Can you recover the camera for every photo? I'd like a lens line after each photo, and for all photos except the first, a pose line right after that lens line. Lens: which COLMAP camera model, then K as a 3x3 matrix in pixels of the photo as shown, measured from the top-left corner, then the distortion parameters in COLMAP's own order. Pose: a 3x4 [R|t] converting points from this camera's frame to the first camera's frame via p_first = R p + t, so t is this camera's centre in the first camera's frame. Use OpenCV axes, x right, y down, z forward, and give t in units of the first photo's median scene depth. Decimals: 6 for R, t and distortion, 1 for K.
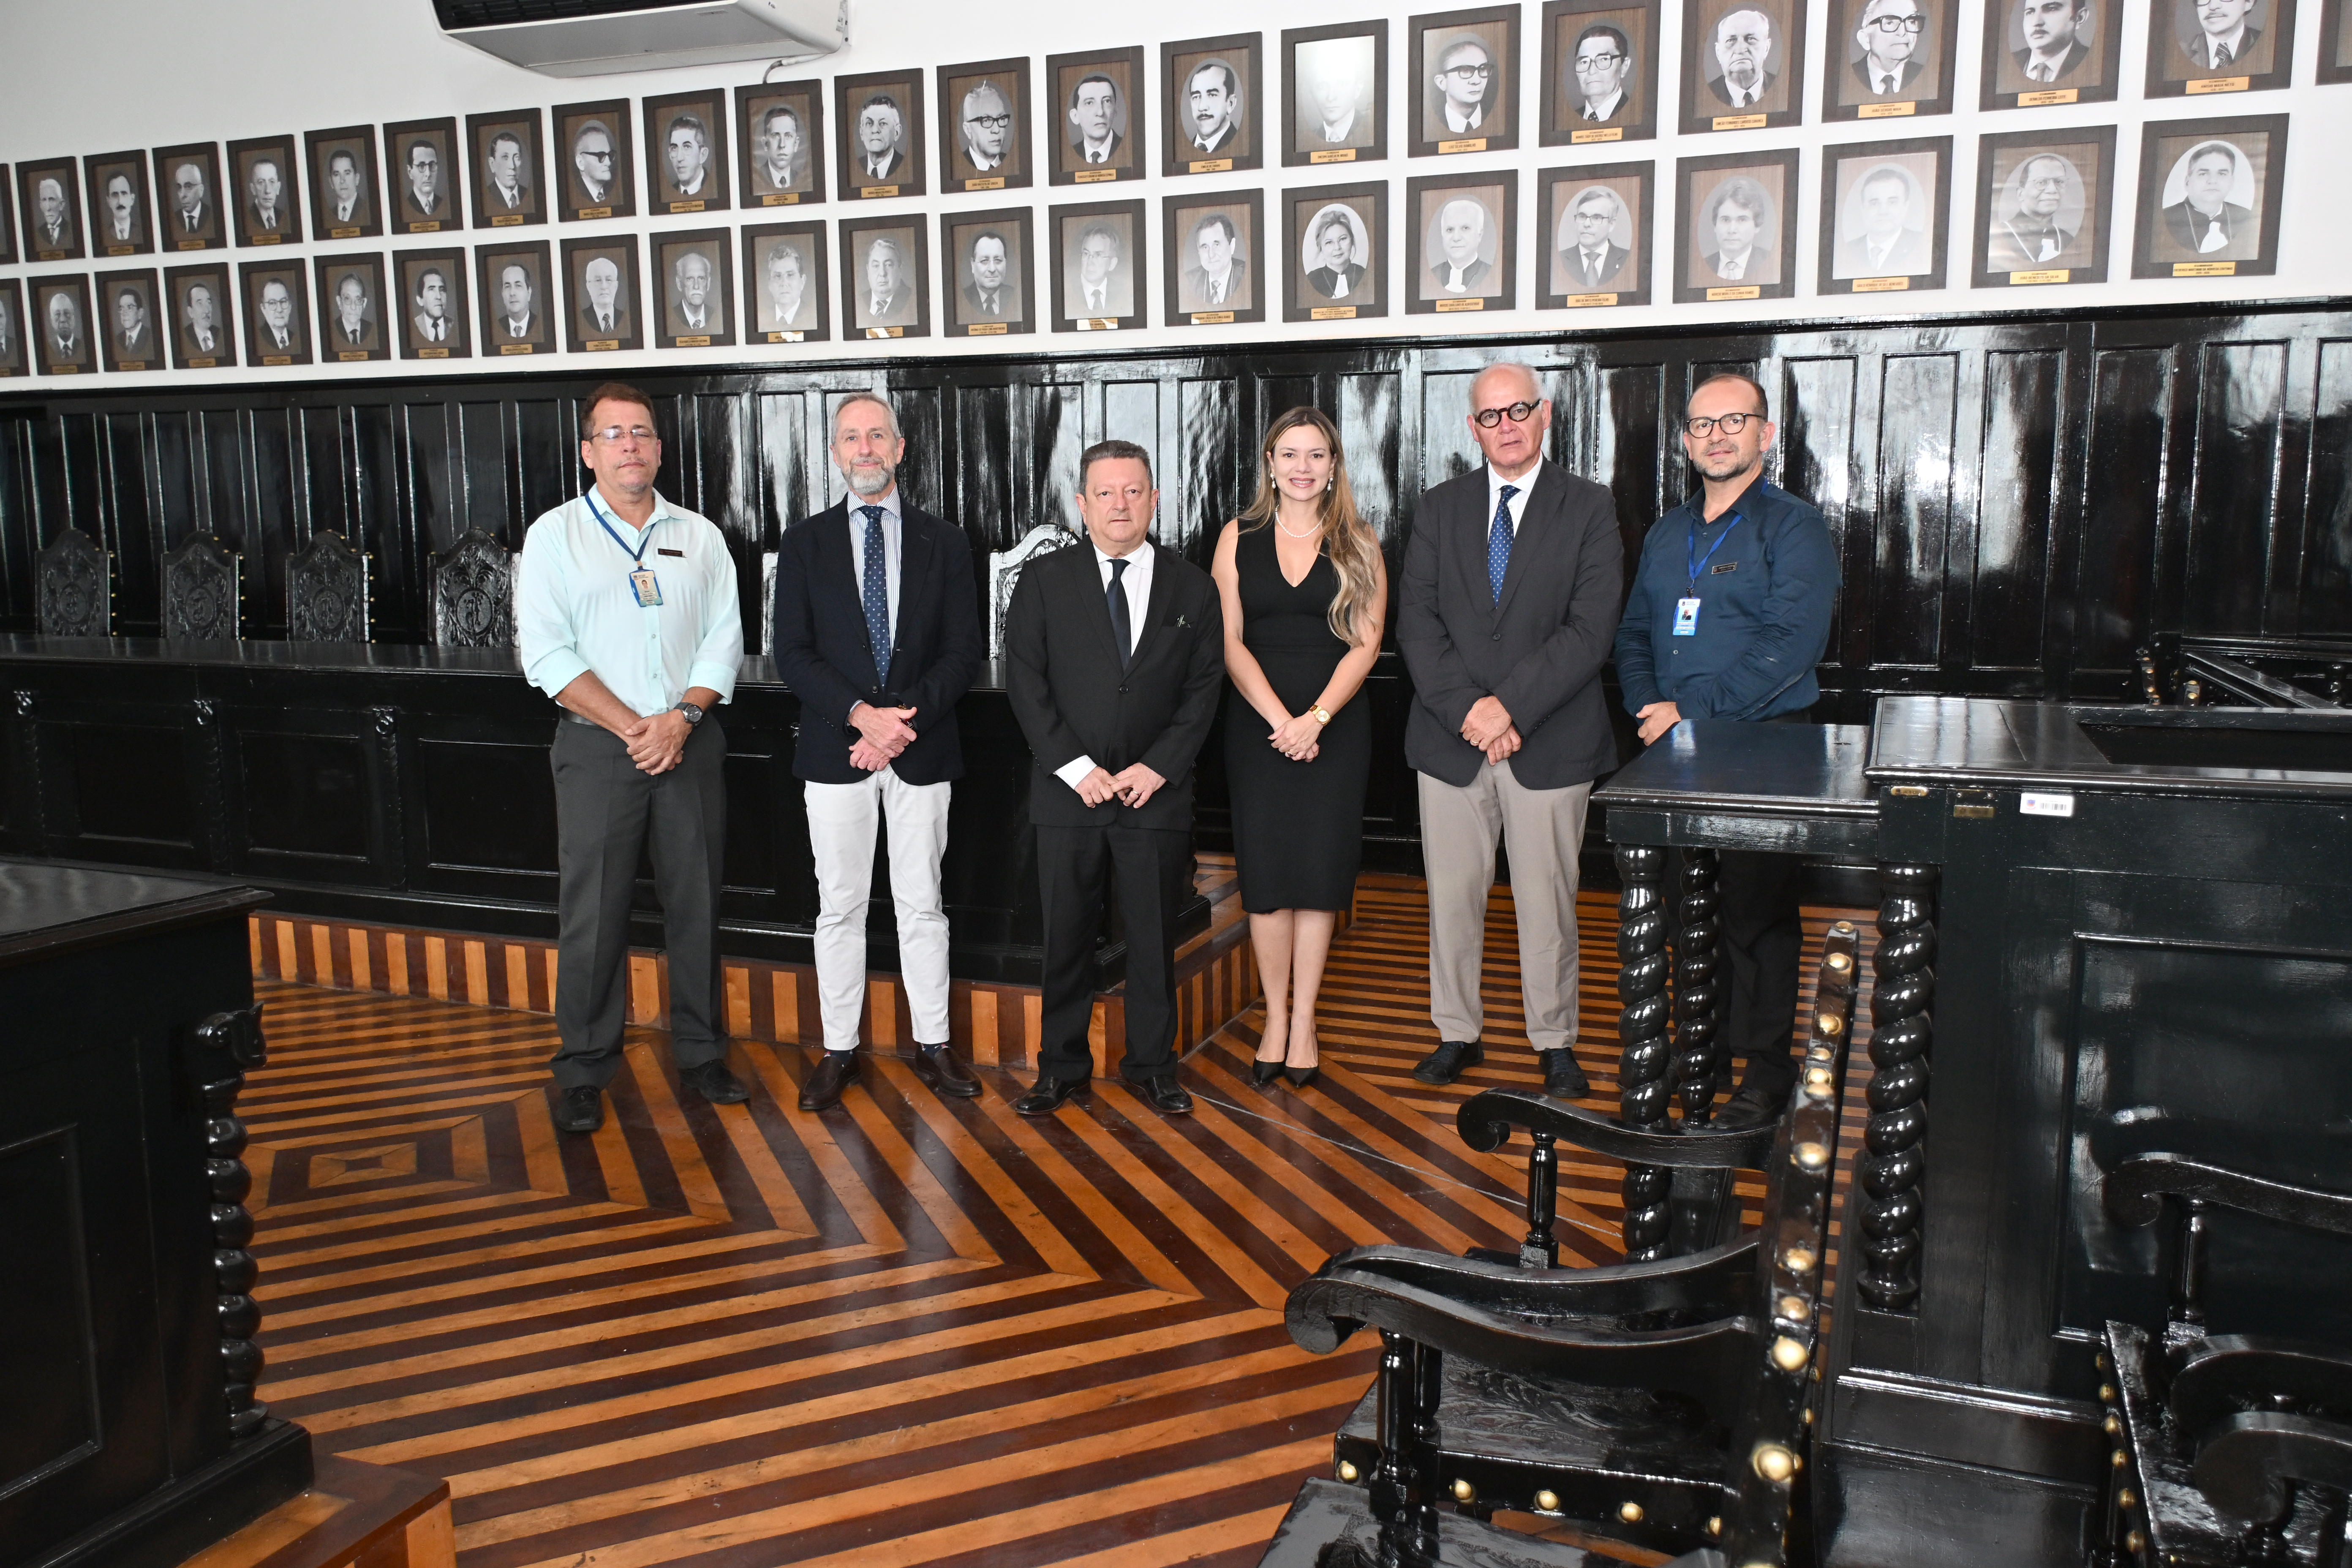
lens RADIAL K [[1810.3, 0, 1277.8], [0, 1810.3, 669.2], [0, 0, 1]] dist [0.024786, -0.007698]
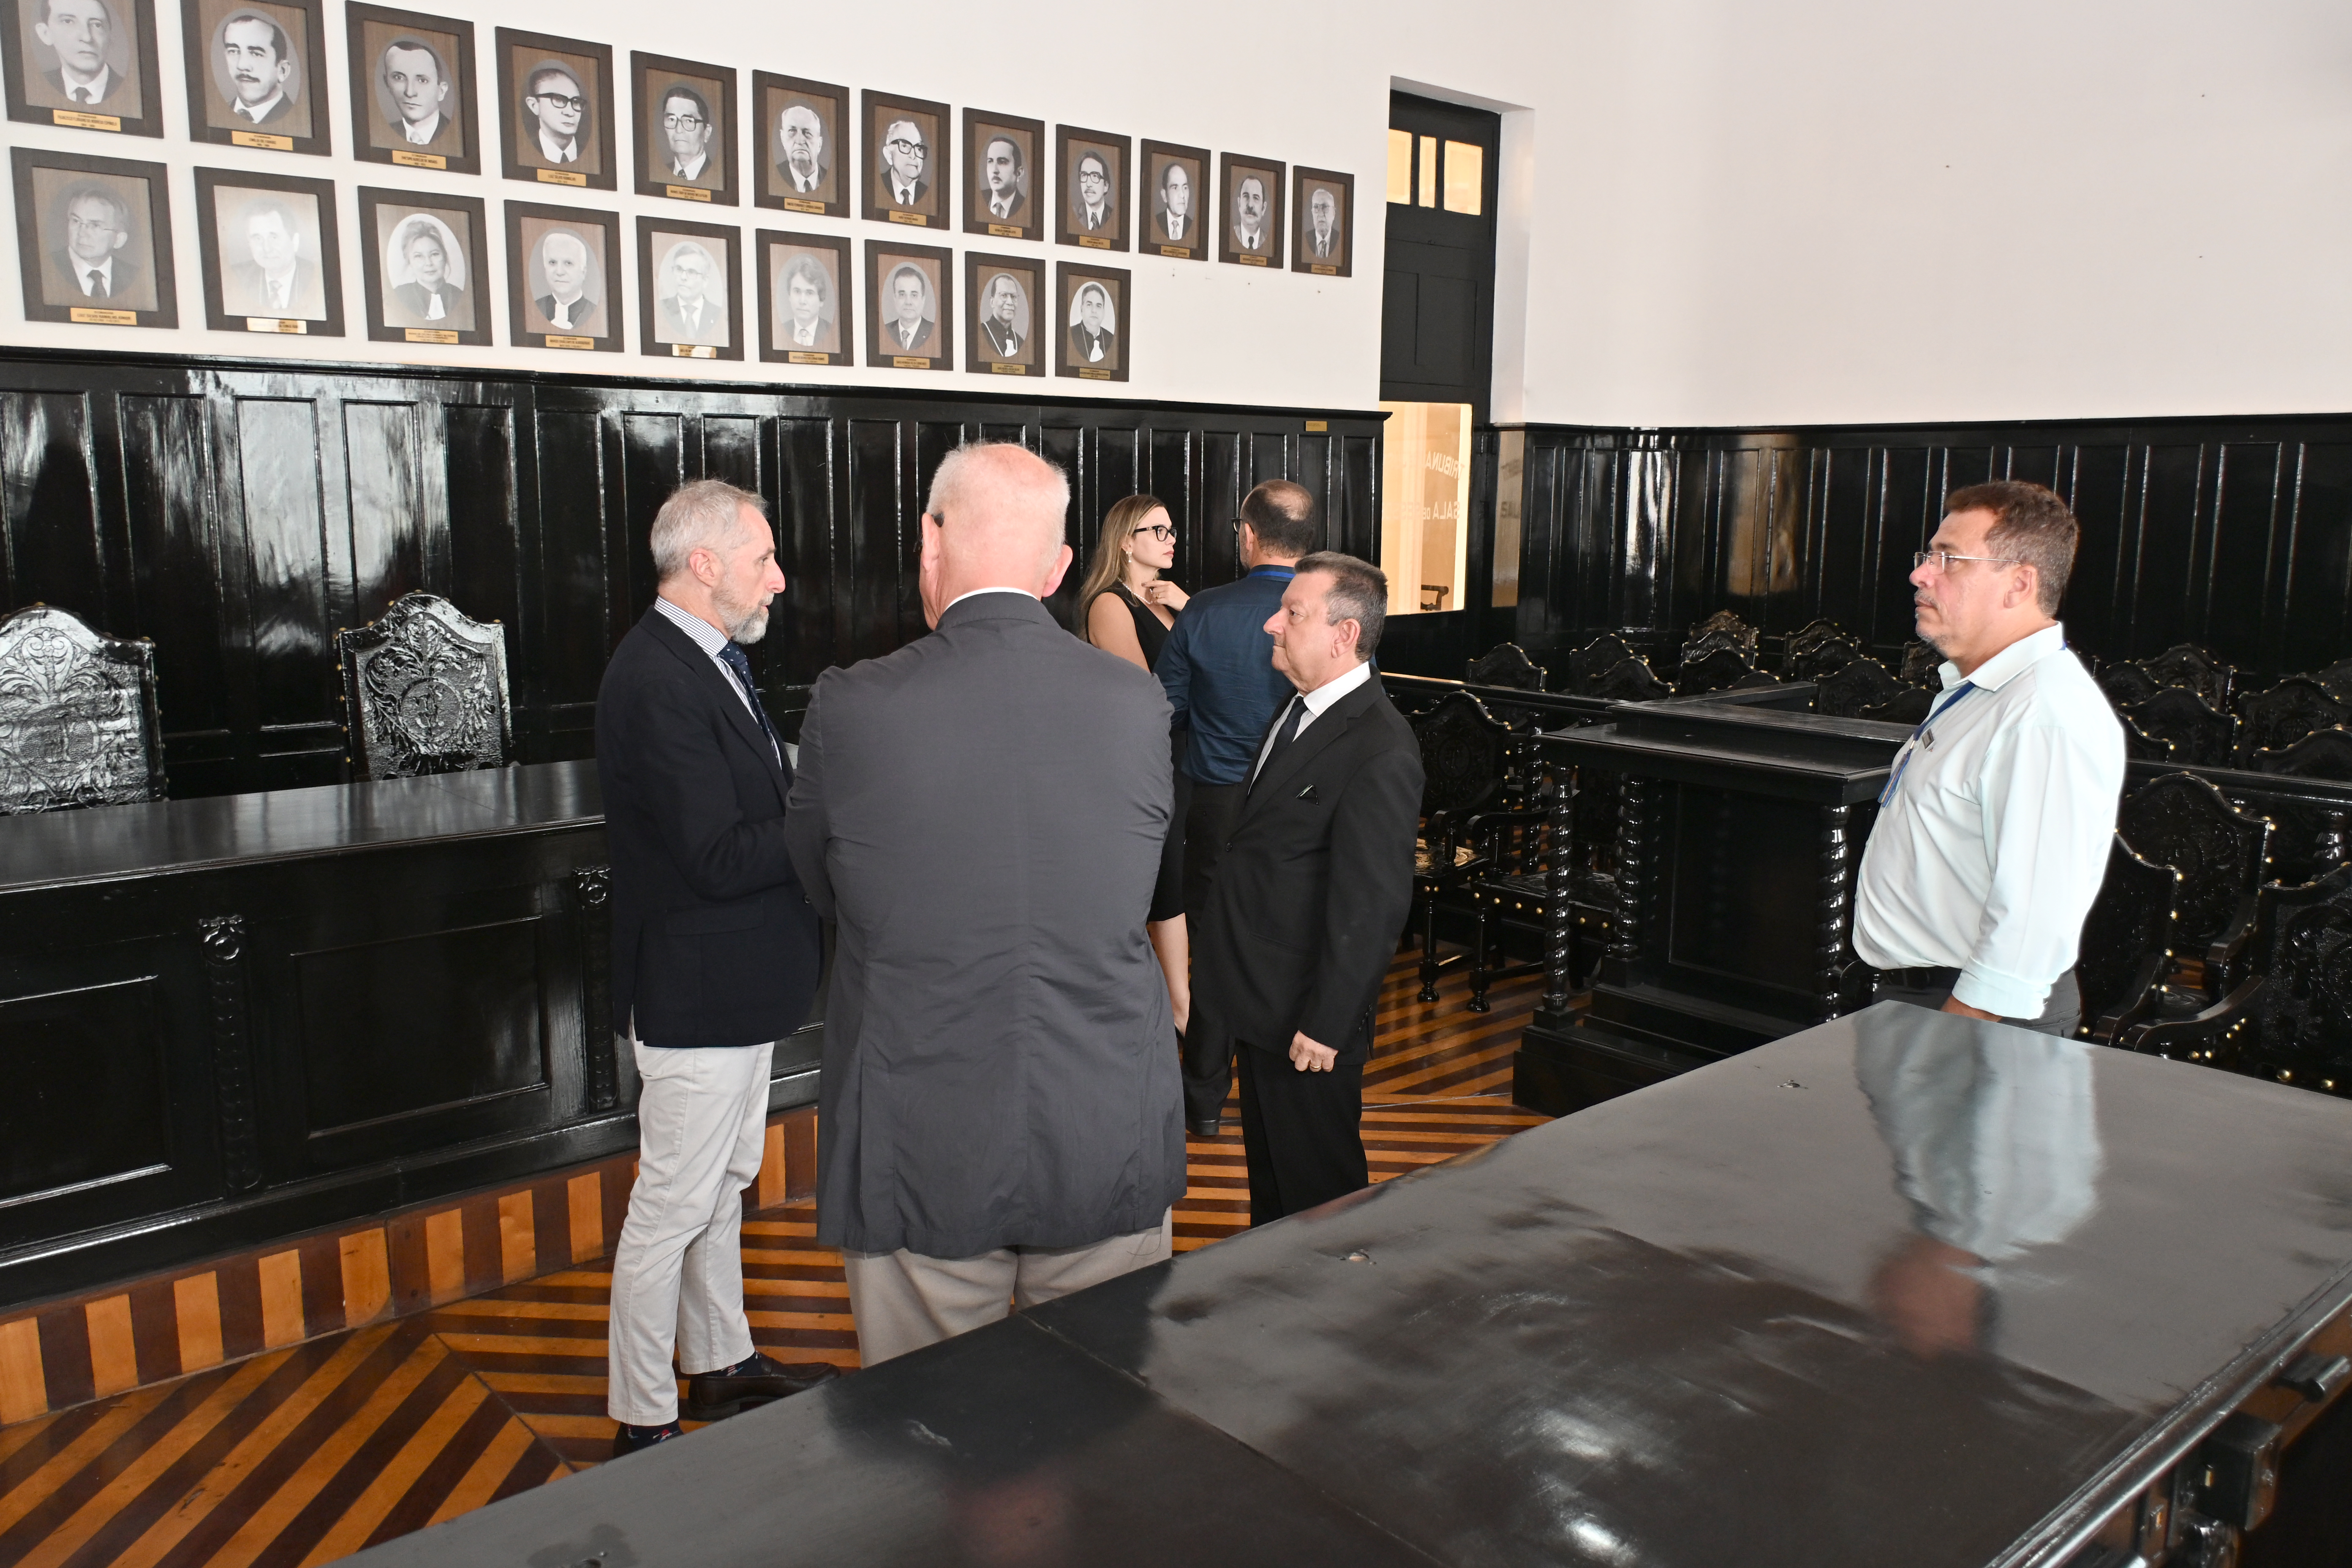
lens RADIAL K [[1810.3, 0, 1178.0], [0, 1810.3, 800.1], [0, 0, 1]] dist [0.024786, -0.007698]
pose [[0.466521, -0.130385, 0.874847, -0.677919], [0.094691, 0.990754, 0.097165, -0.021093], [-0.879427, 0.037511, 0.474554, 0.269109]]
